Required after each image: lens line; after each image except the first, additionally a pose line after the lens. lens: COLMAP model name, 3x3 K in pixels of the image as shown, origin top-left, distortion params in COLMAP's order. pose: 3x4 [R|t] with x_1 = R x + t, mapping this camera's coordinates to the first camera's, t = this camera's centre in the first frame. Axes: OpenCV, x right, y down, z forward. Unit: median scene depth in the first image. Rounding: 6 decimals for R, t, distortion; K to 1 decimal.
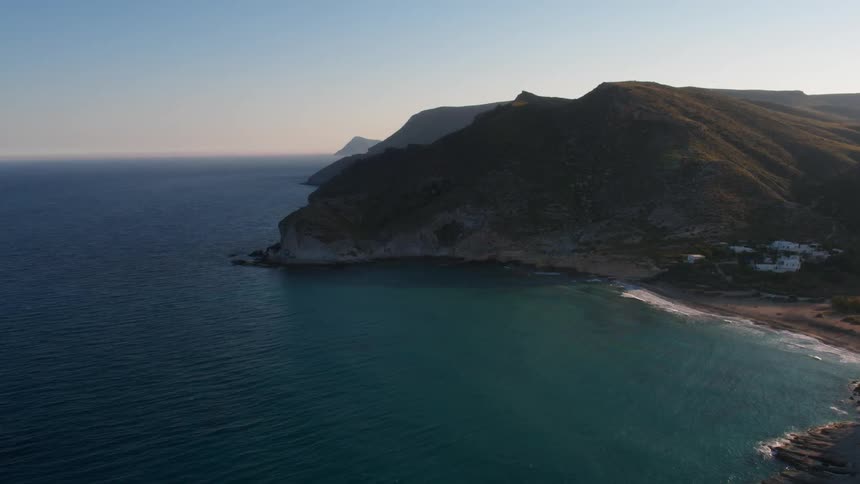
lens RADIAL K [[751.9, 0, 434.4], [0, 751.9, 237.1], [0, 0, 1]] dist [-0.128063, 0.016958]
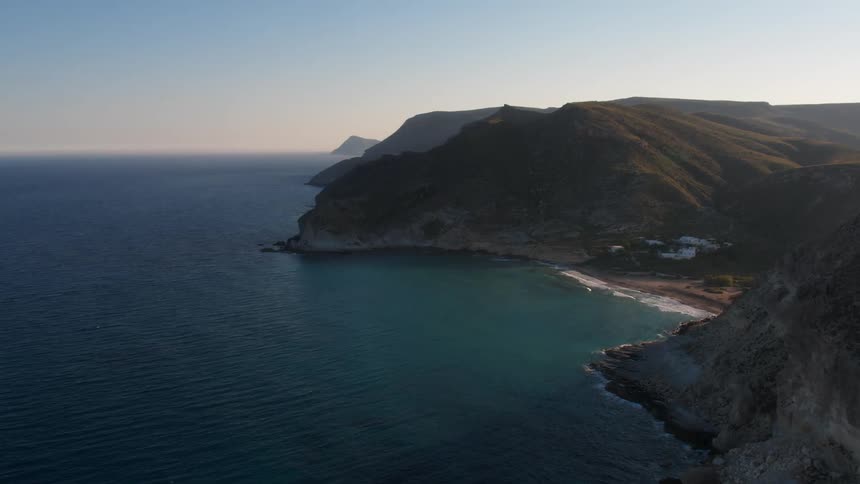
lens RADIAL K [[751.9, 0, 434.4], [0, 751.9, 237.1], [0, 0, 1]] dist [-0.128063, 0.016958]
pose [[0.999940, 0.008483, 0.006961, 0.013989], [-0.008497, 0.999962, 0.001970, 0.006865], [-0.006944, -0.002029, 0.999974, -0.277299]]
